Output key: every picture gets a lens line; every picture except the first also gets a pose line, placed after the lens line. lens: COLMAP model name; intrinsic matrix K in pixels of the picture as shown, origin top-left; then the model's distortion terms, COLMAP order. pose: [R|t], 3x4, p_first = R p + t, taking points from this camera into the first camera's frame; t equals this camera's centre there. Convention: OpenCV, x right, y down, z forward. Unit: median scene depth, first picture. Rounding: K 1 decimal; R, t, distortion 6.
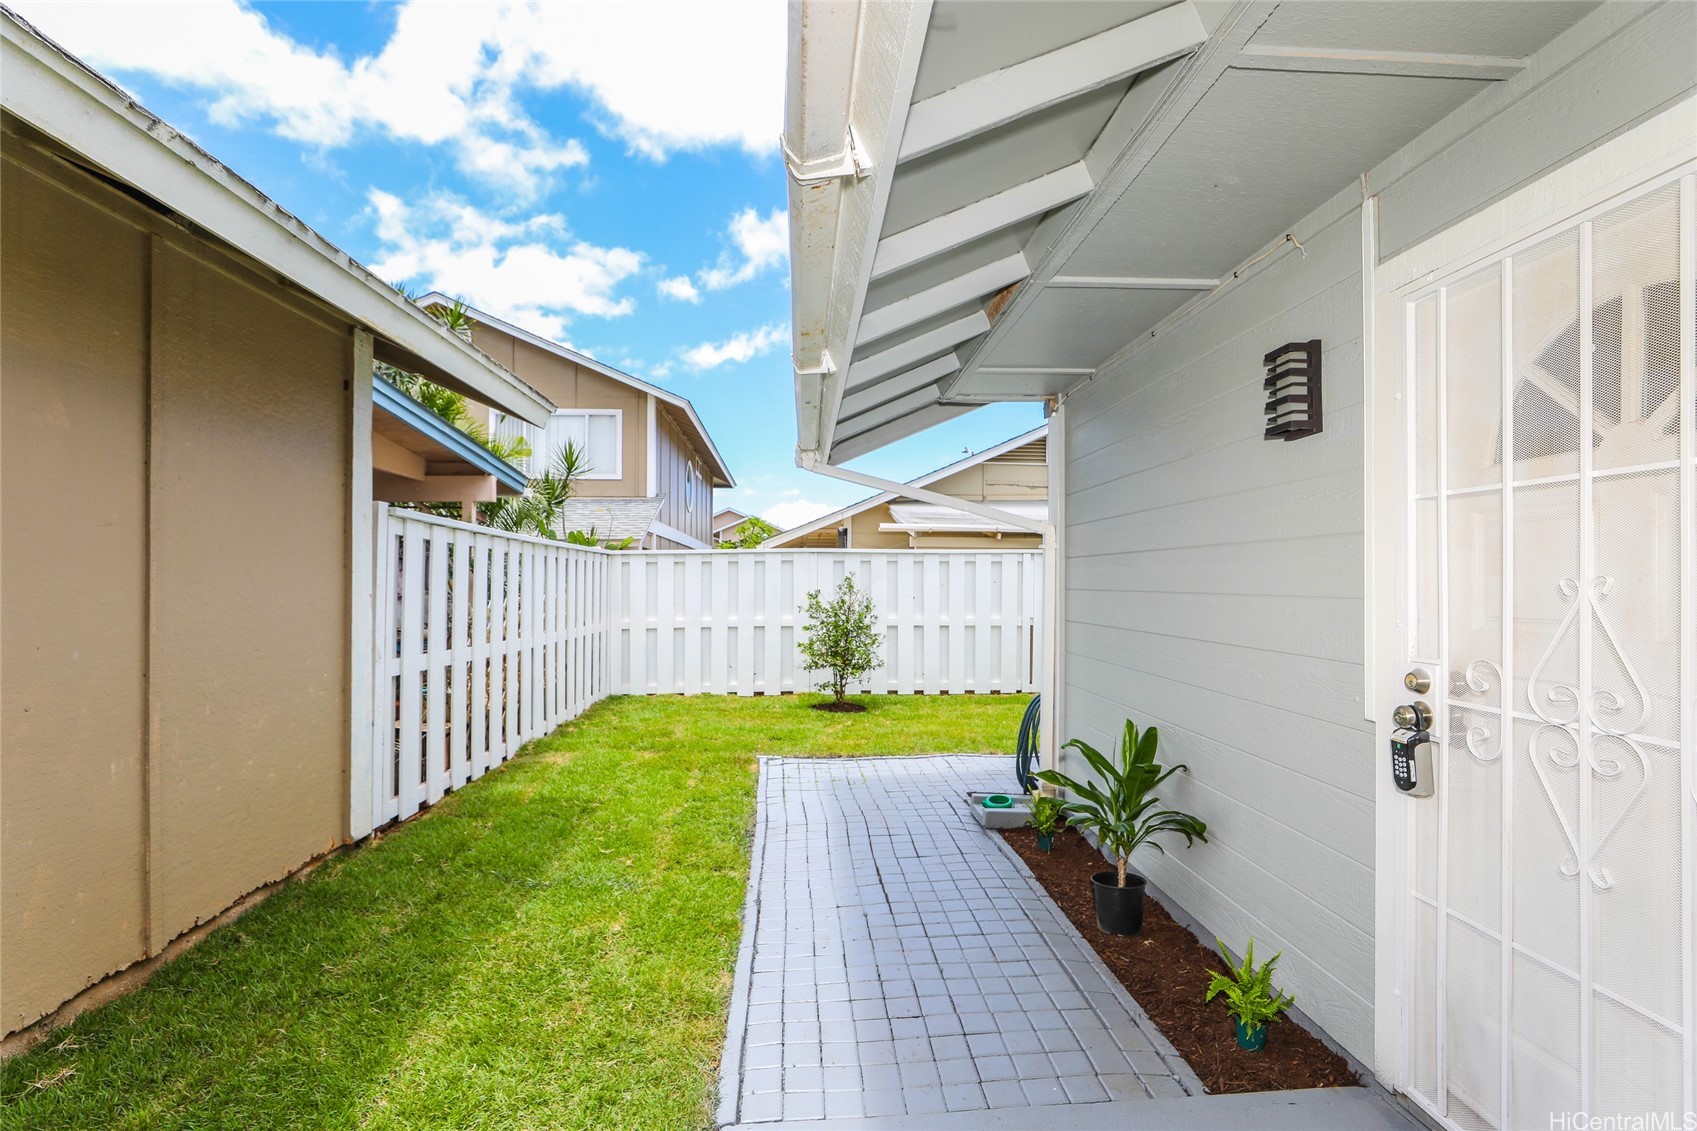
lens RADIAL K [[790.1, 0, 848.5], [0, 790.1, 565.5], [0, 0, 1]] dist [-0.000047, -0.000016]
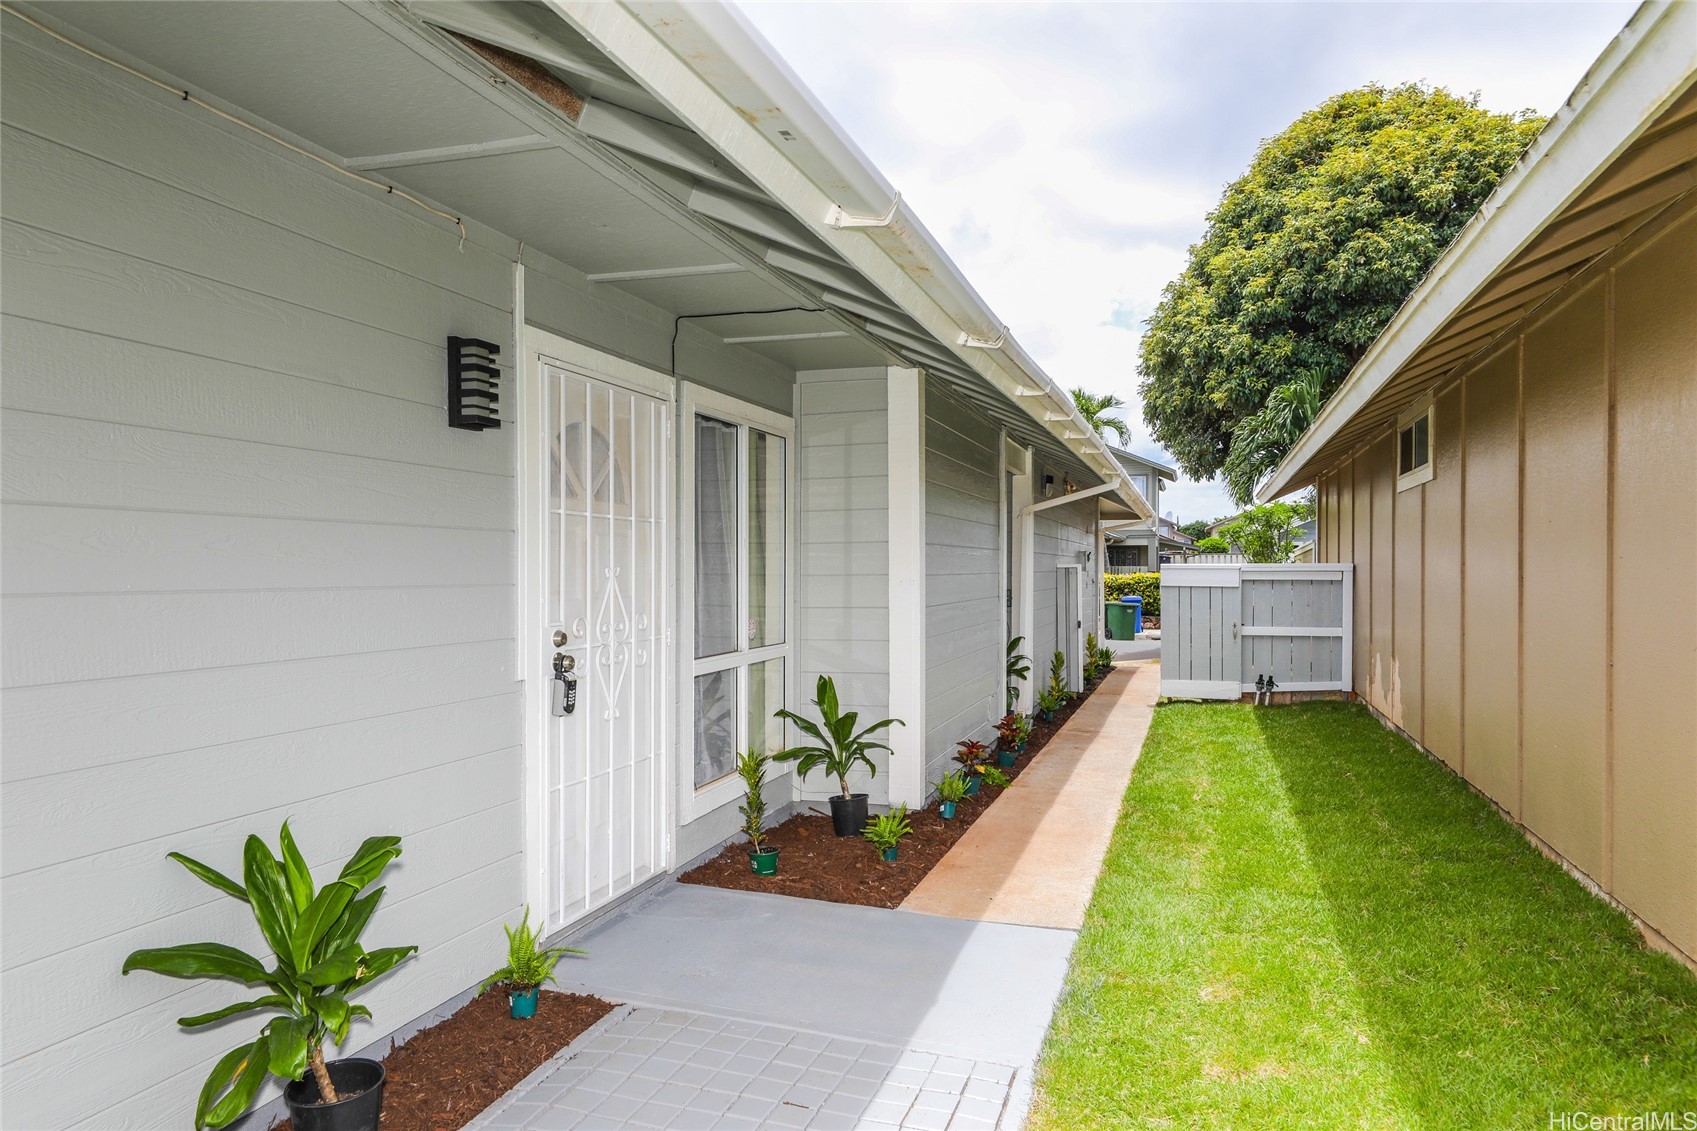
lens RADIAL K [[1122.3, 0, 848.5], [0, 1122.3, 565.5], [0, 0, 1]] dist [0.000832, 0.000271]
pose [[-0.930971, -0.009051, 0.364982, -0.202835], [-0.005750, 0.999932, 0.010131, -0.003746], [-0.365049, 0.007333, -0.930960, 1.043934]]
